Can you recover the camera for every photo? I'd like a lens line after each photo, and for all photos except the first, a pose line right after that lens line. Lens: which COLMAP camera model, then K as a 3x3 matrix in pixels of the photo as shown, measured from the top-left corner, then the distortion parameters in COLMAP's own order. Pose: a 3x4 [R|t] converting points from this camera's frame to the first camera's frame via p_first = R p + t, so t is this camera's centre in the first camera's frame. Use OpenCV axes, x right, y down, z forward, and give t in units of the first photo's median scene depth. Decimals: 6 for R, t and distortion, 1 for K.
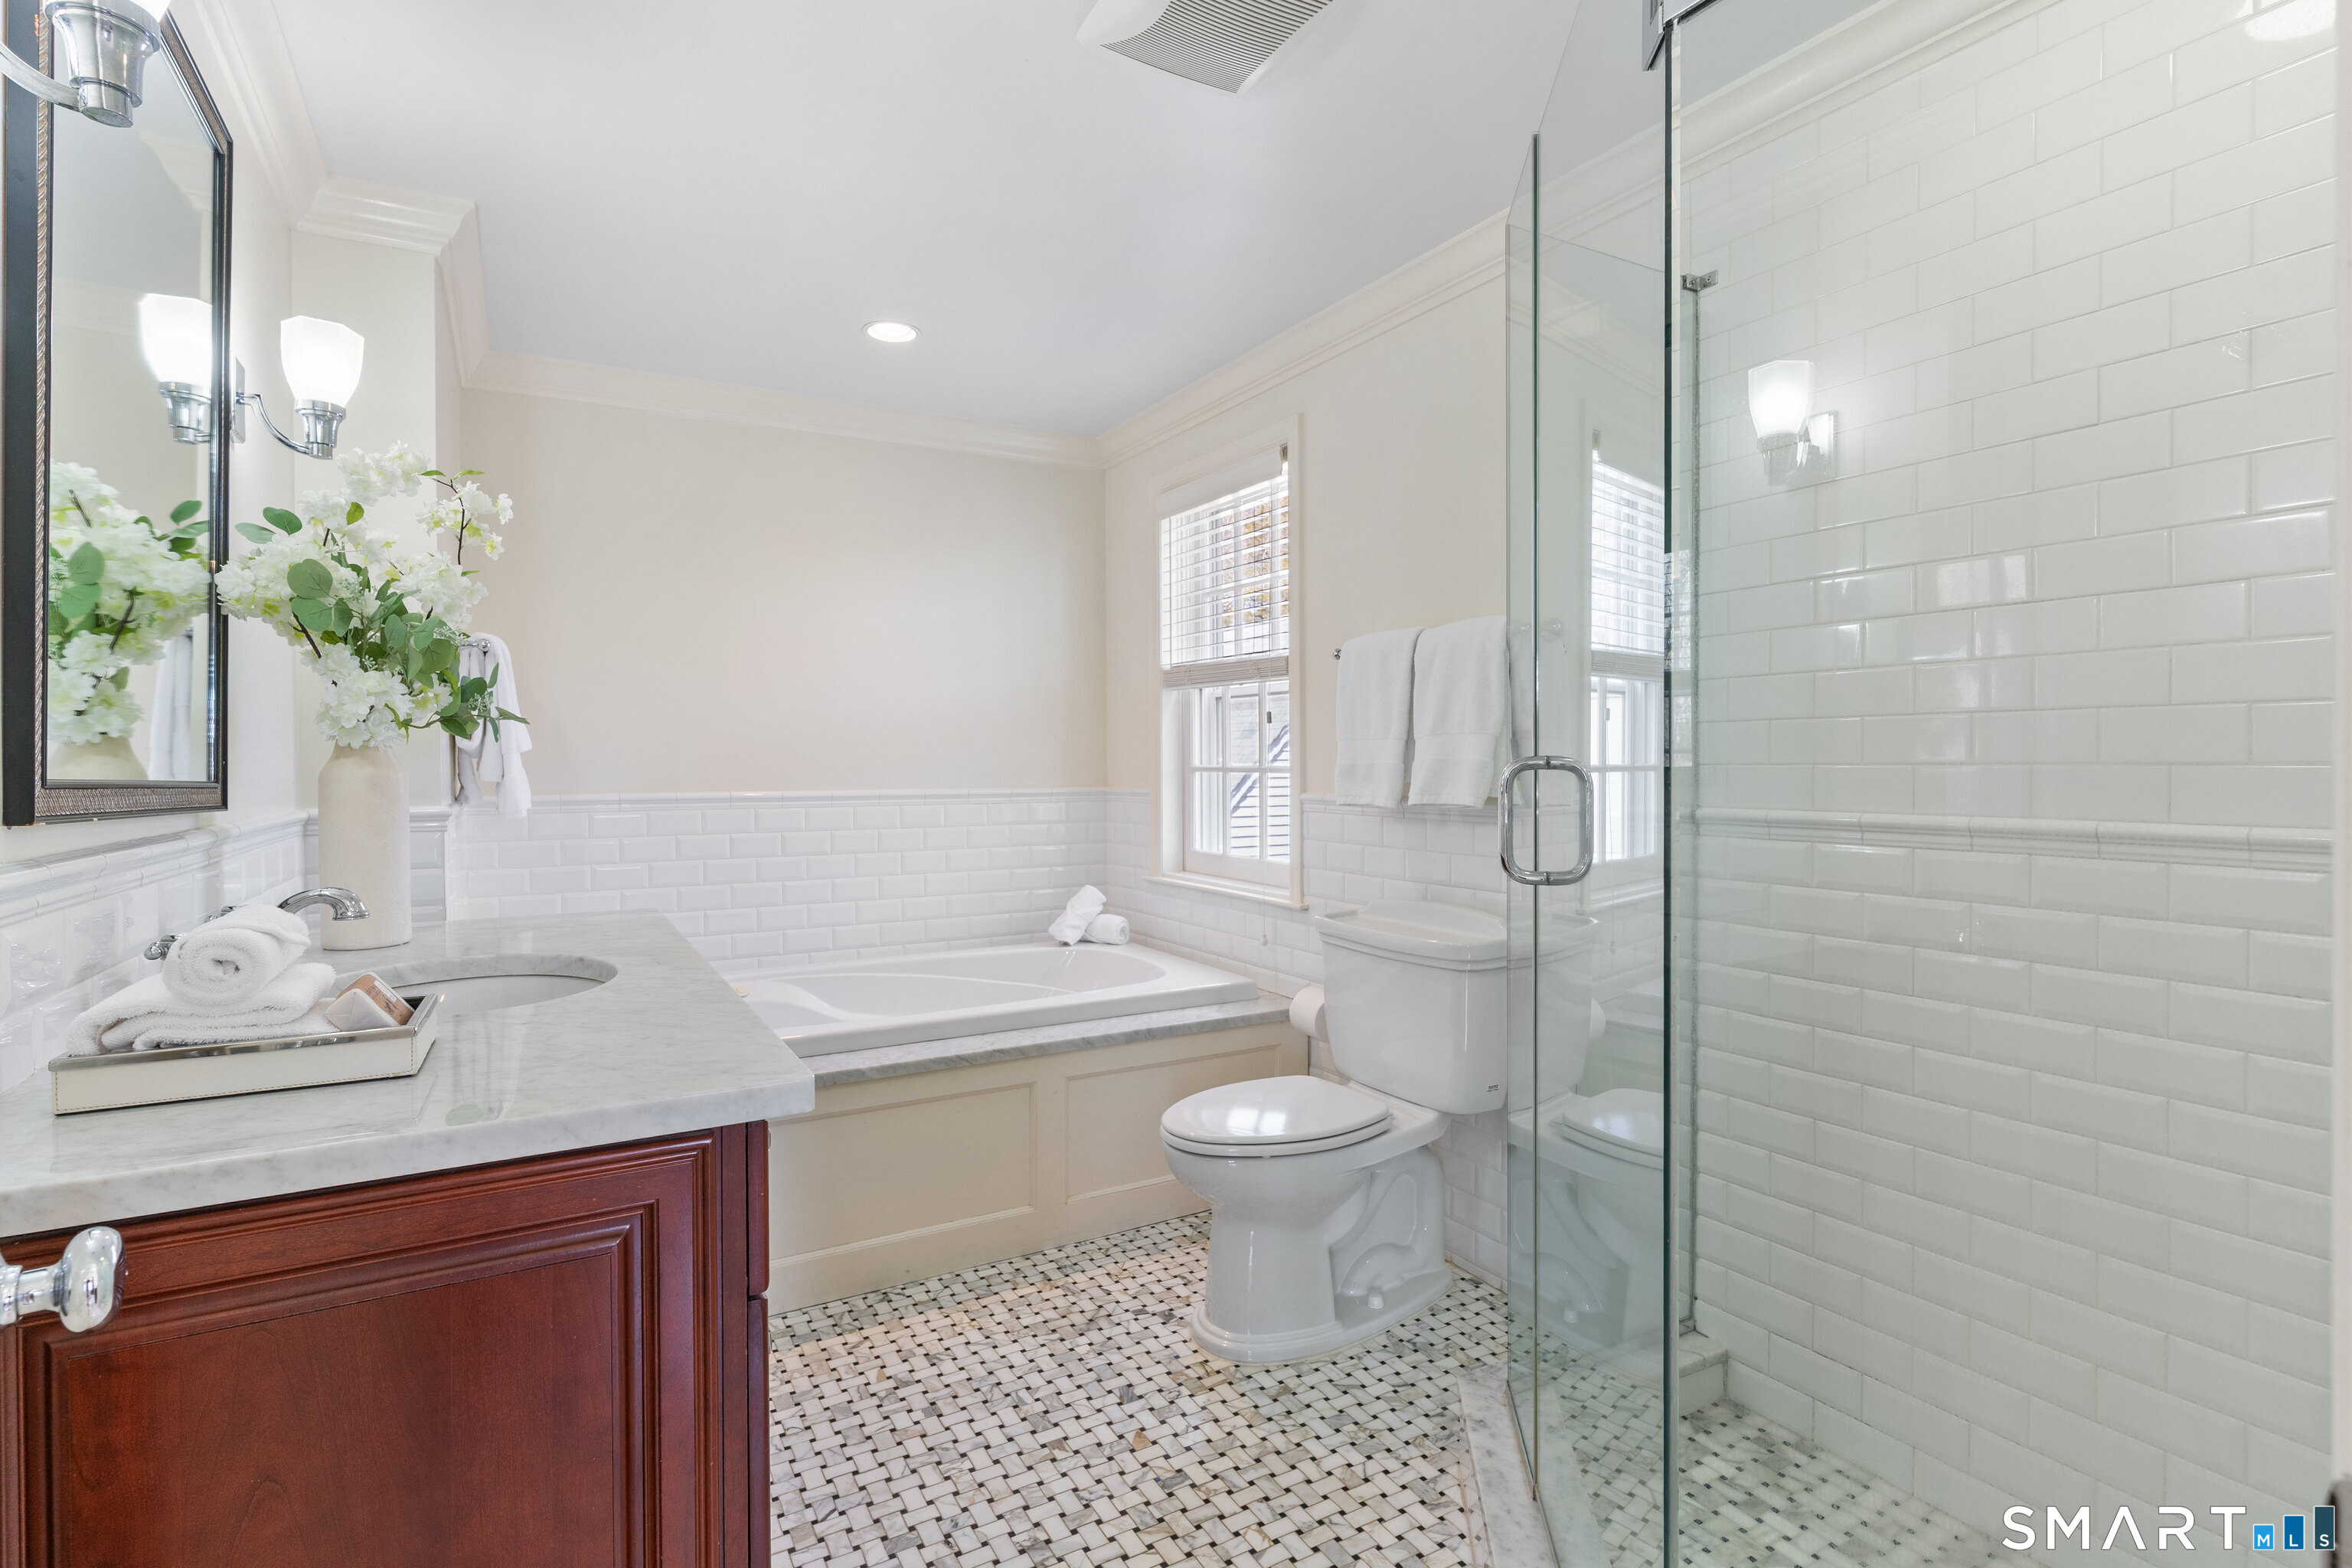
lens RADIAL K [[1133.0, 0, 1173.4], [0, 1133.0, 771.4], [0, 0, 1]] dist [0.003128, -0.002896]
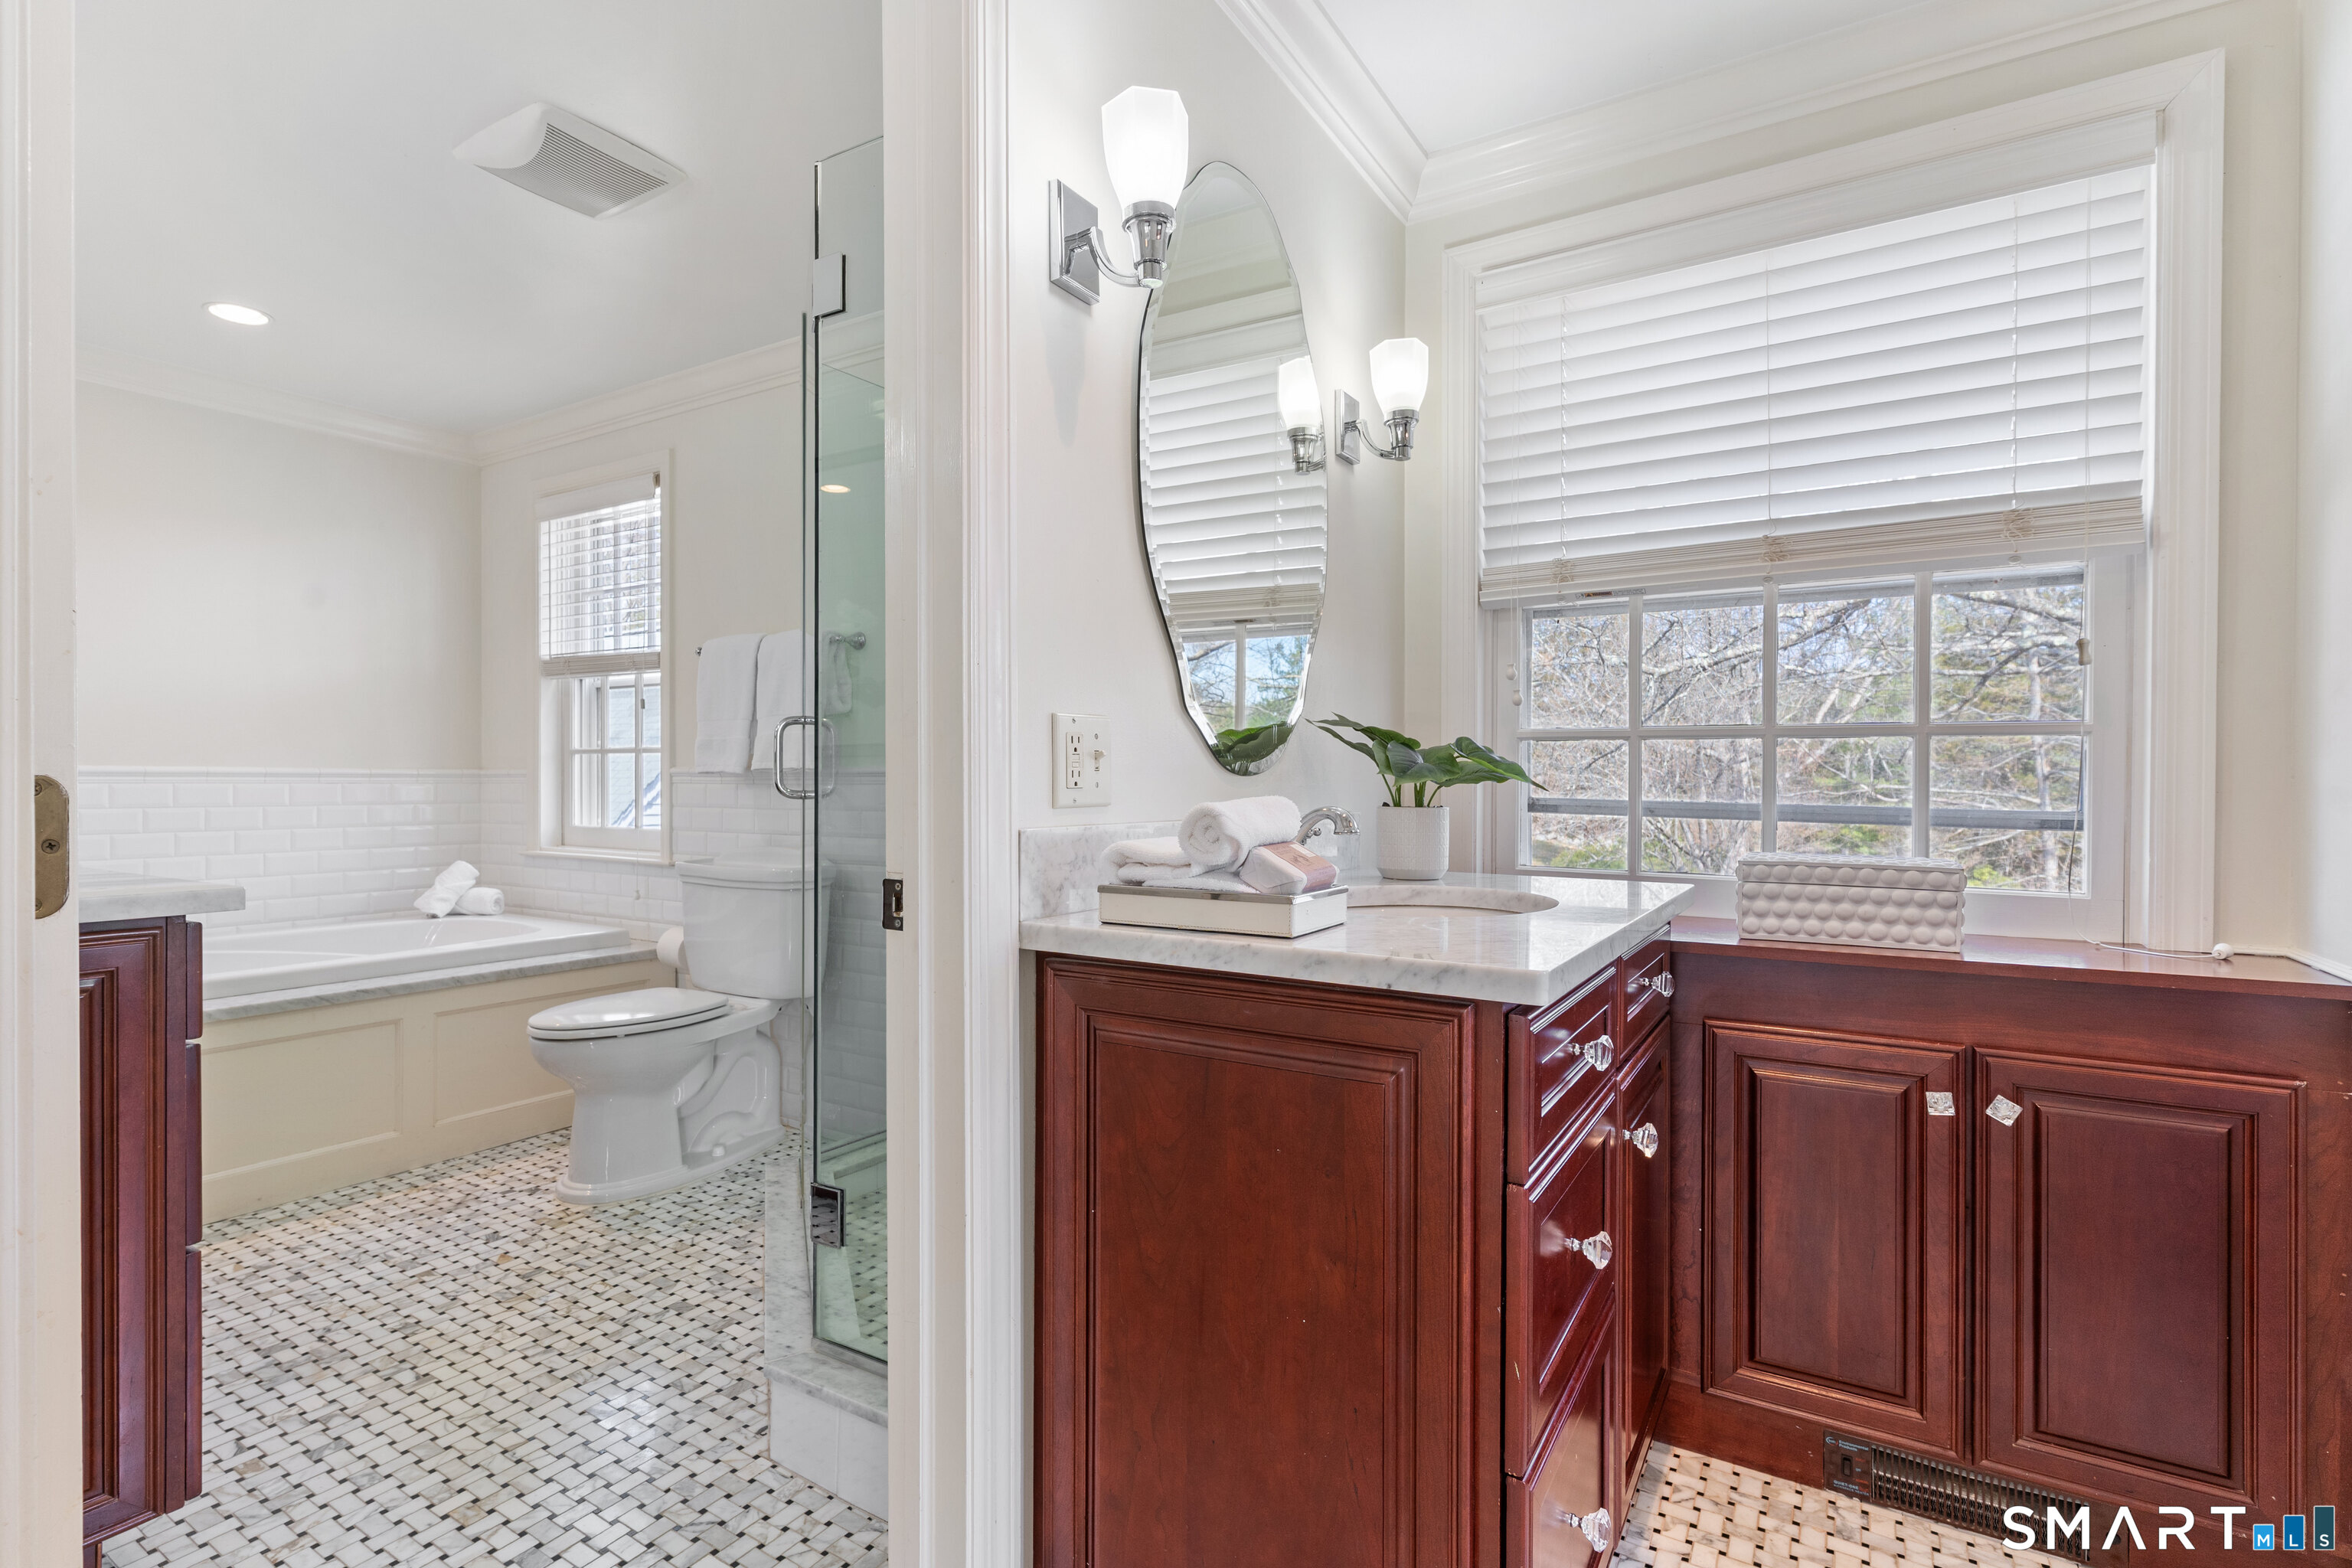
lens RADIAL K [[1133.0, 0, 1167.2], [0, 1133.0, 785.6], [0, 0, 1]] dist [0.003128, -0.002896]
pose [[0.886227, 0.005817, 0.463215, 0.028958], [-0.003270, 0.999975, -0.006300, 0.053278], [-0.463240, 0.004069, 0.886224, -0.359007]]
